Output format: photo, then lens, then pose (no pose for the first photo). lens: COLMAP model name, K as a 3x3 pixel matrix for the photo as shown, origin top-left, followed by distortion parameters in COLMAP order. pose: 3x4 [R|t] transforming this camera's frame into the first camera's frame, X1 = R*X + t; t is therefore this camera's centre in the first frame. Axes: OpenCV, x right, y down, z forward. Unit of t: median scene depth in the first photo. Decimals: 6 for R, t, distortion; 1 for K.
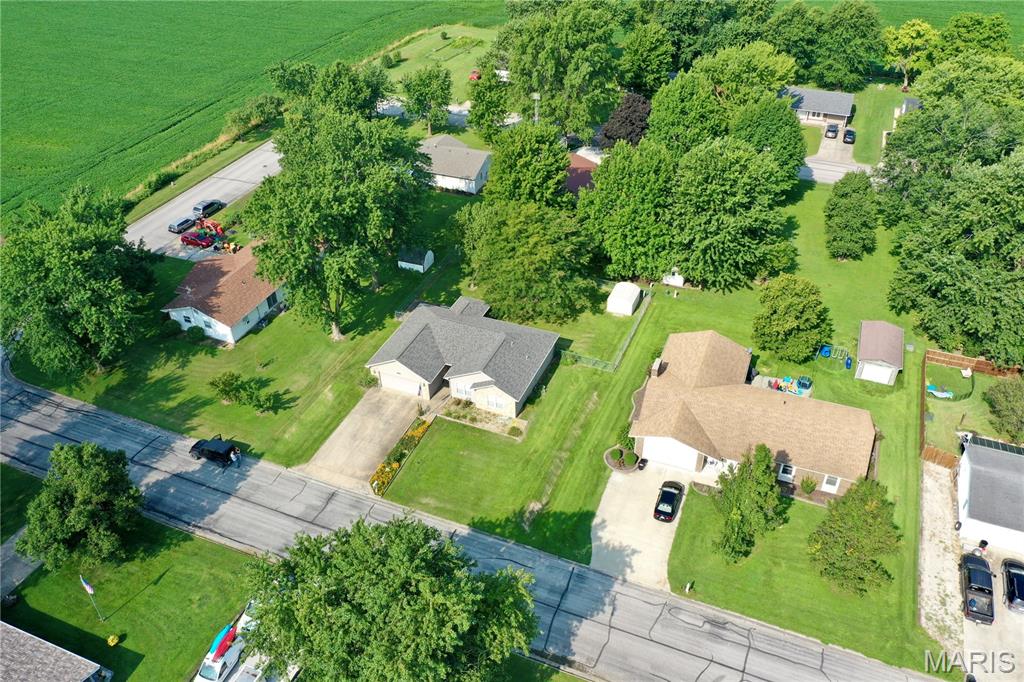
lens RADIAL K [[804.9, 0, 512.0], [0, 804.9, 341.0], [0, 0, 1]] dist [-0.008018, 0.003289]
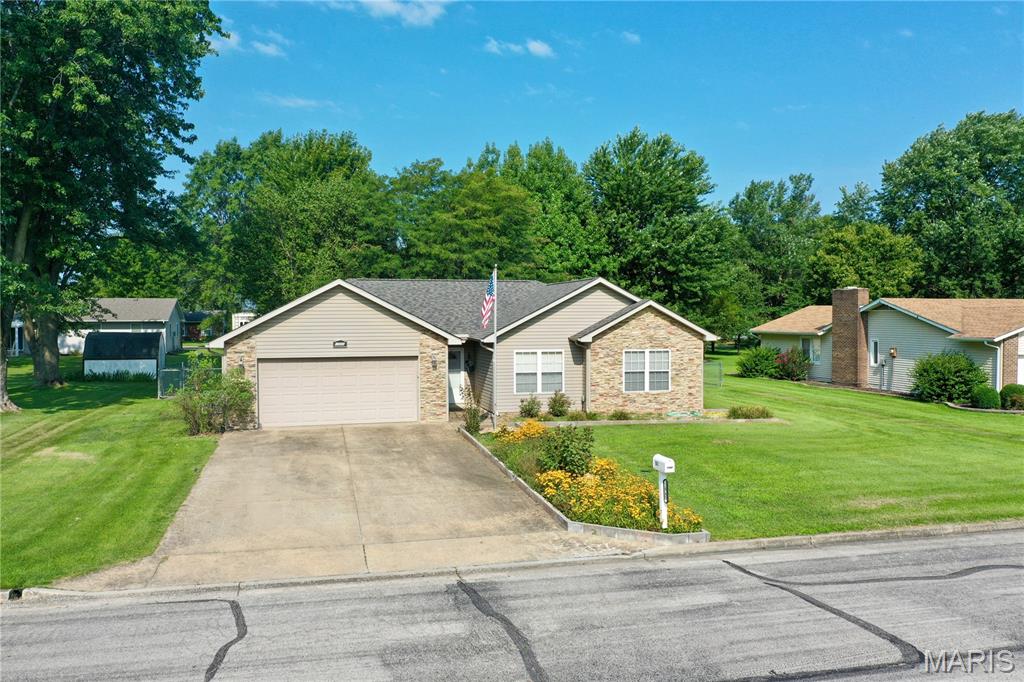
lens RADIAL K [[804.9, 0, 512.0], [0, 804.9, 341.0], [0, 0, 1]] dist [-0.008018, 0.003289]
pose [[0.796769, -0.004414, 0.604268, -0.274104], [0.350627, 0.817804, -0.456352, 0.200865], [-0.492159, 0.575479, 0.653149, 0.780645]]
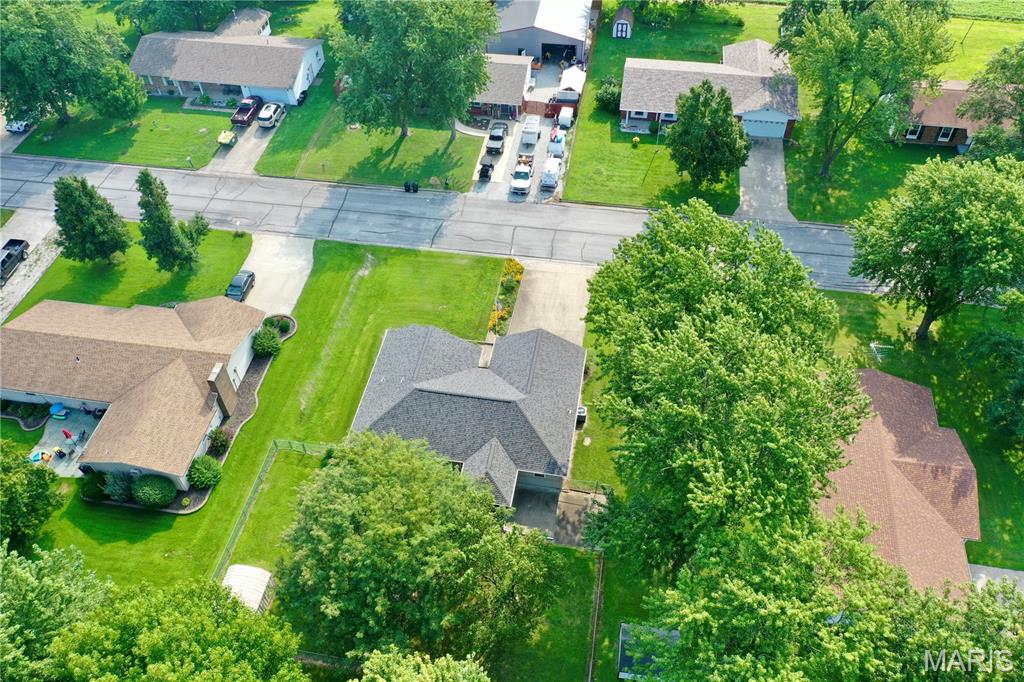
lens RADIAL K [[804.9, 0, 512.0], [0, 804.9, 341.0], [0, 0, 1]] dist [-0.008018, 0.003289]
pose [[-0.972893, 0.178512, -0.147013, 0.010261], [-0.126290, 0.122425, 0.984410, -0.775905], [0.193727, 0.976292, -0.096562, 1.083673]]
